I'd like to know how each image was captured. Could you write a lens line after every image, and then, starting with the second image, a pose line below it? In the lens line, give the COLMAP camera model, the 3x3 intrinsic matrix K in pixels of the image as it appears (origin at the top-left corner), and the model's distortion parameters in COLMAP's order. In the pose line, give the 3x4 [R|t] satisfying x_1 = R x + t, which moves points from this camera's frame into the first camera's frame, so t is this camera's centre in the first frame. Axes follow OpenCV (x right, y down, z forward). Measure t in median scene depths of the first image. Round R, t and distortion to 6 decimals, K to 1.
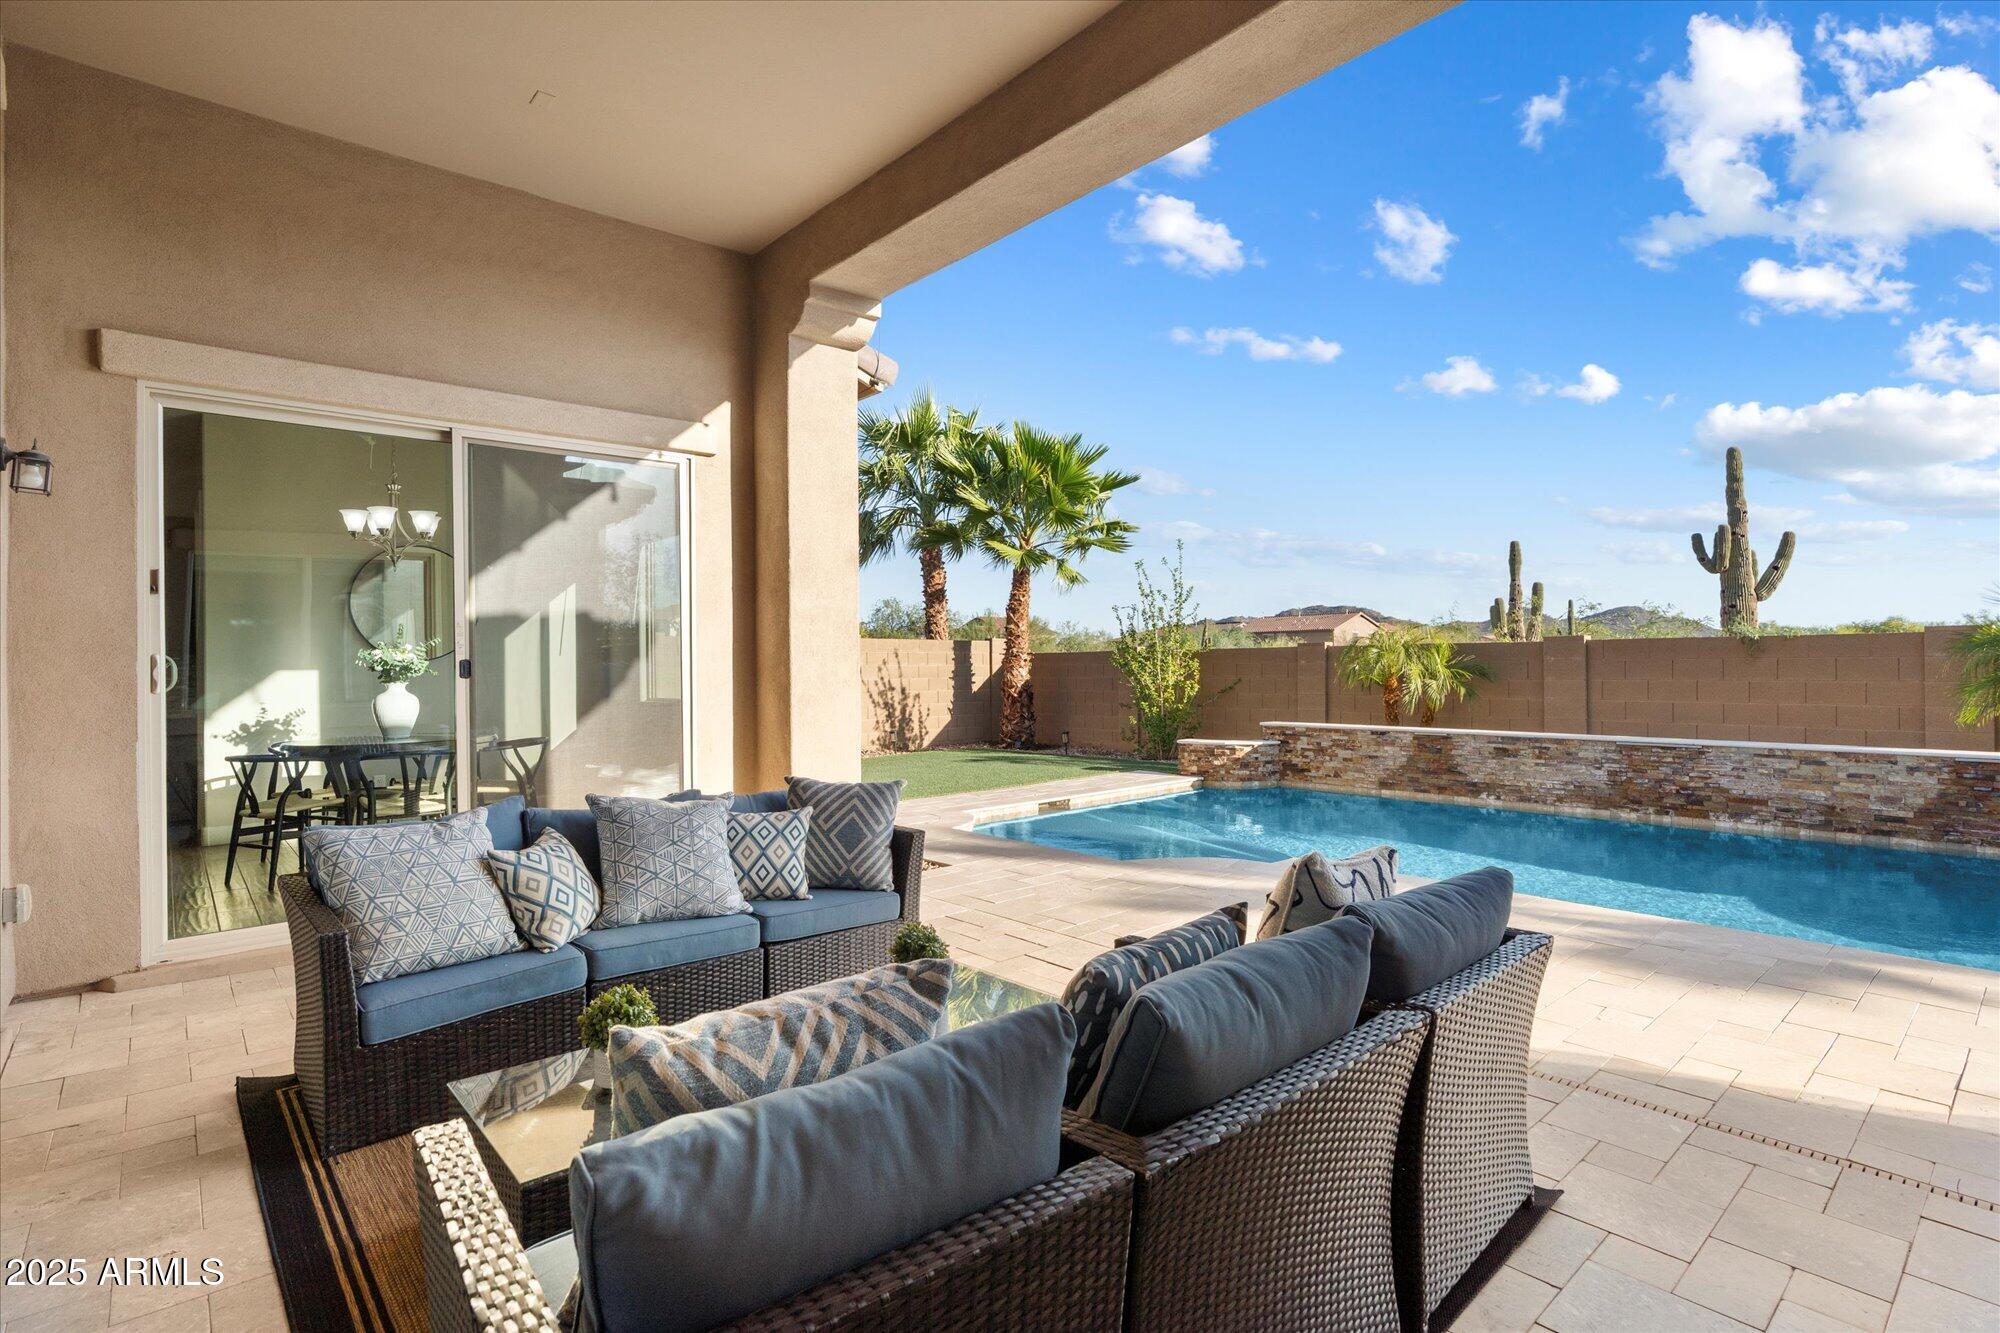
lens RADIAL K [[959.0, 0, 971.0], [0, 959.0, 659.7], [0, 0, 1]] dist [-0.004460, 0.000693]
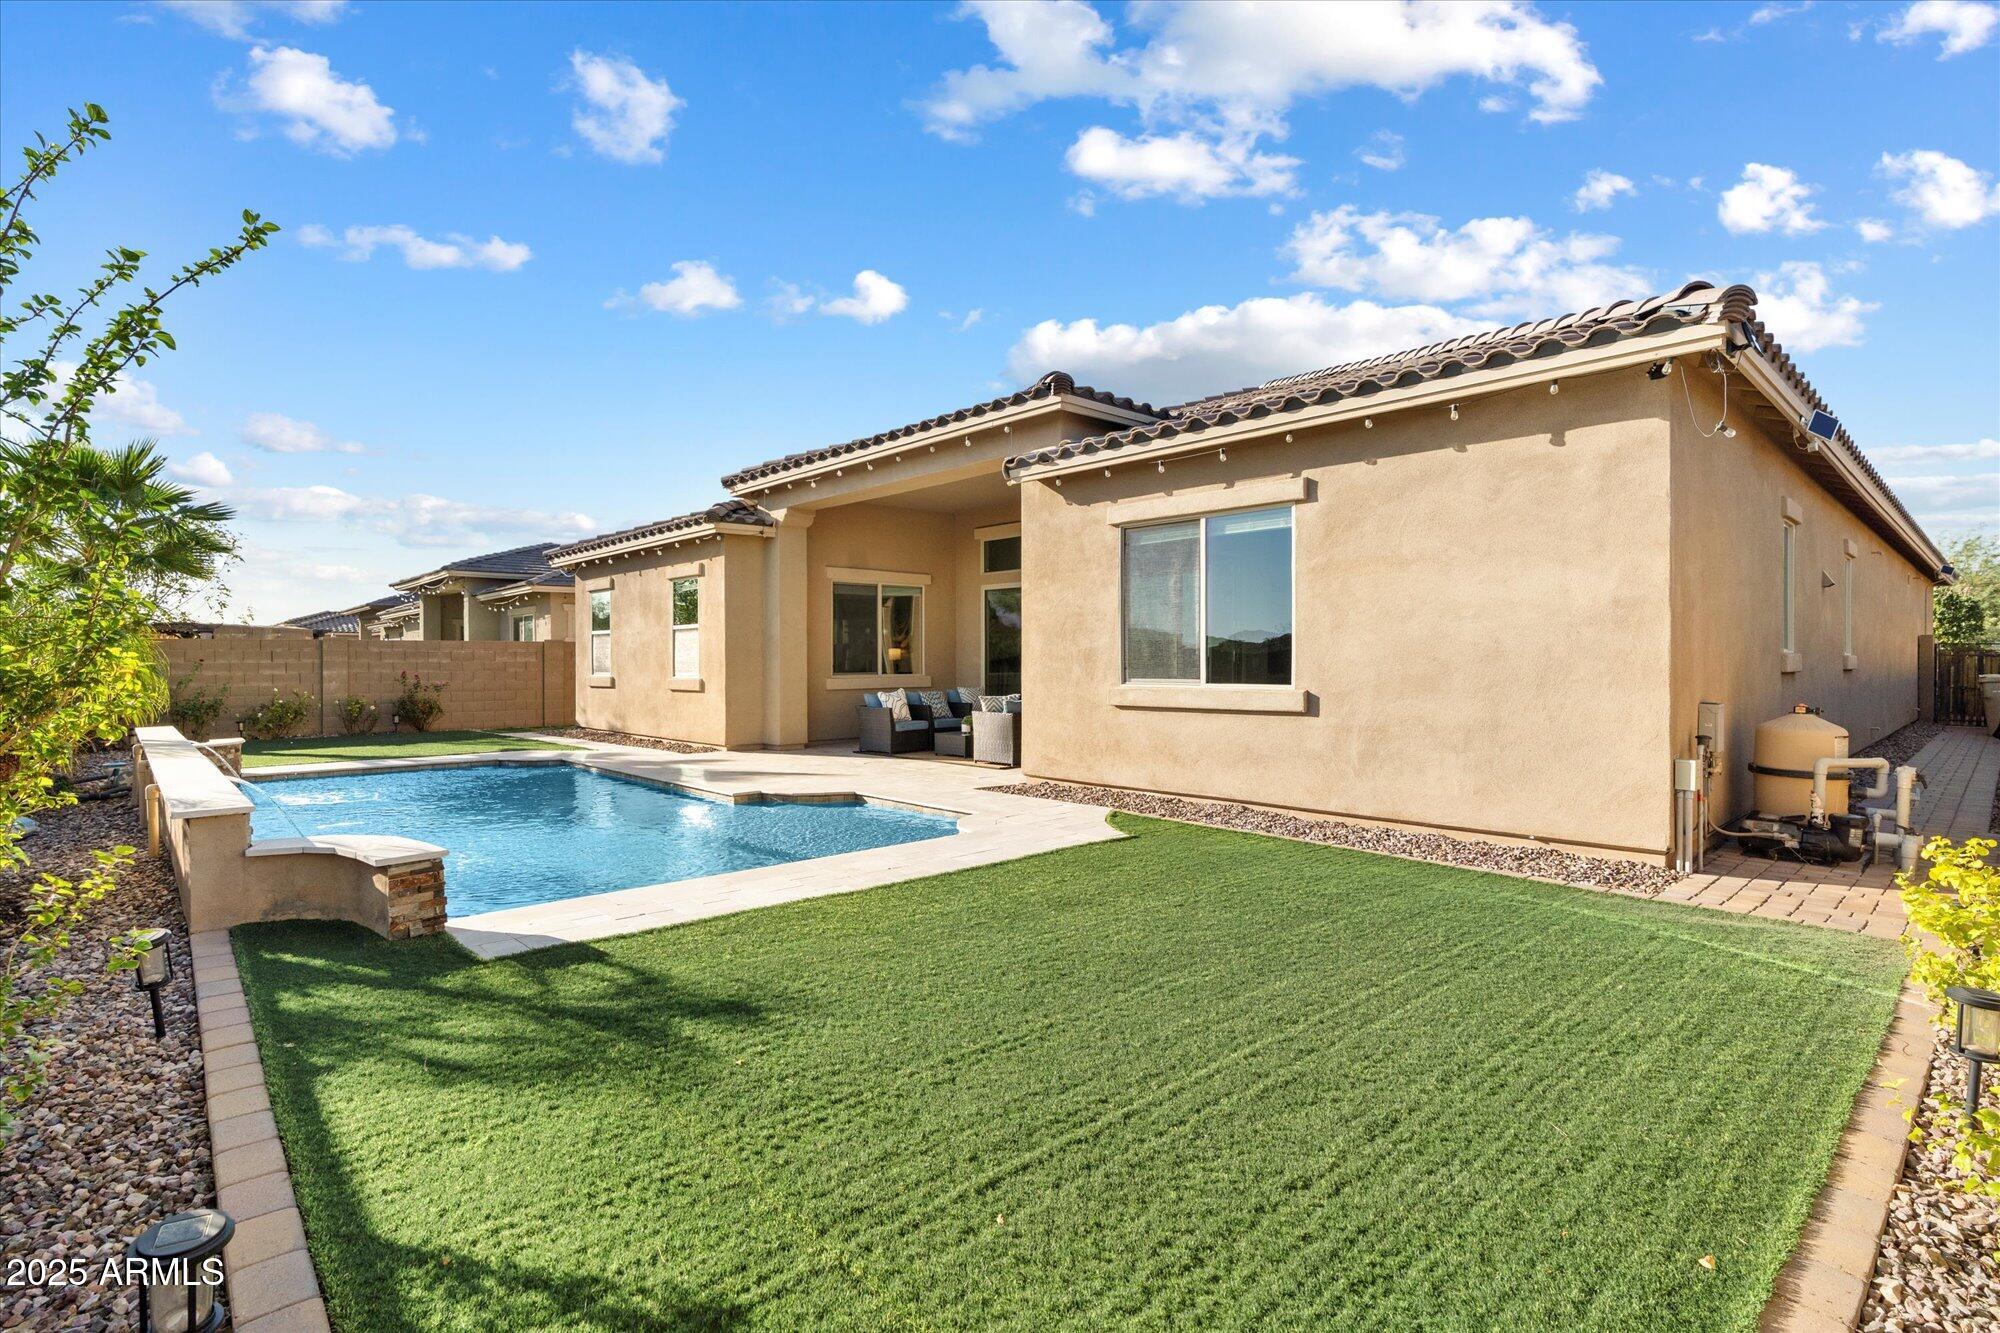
lens RADIAL K [[959.0, 0, 1046.4], [0, 959.0, 621.9], [0, 0, 1]] dist [-0.004460, 0.000693]
pose [[0.999905, -0.009586, 0.009886, 0.777868], [0.009681, 0.999907, -0.009631, -0.027687], [-0.009792, 0.009726, 0.999905, 0.259057]]
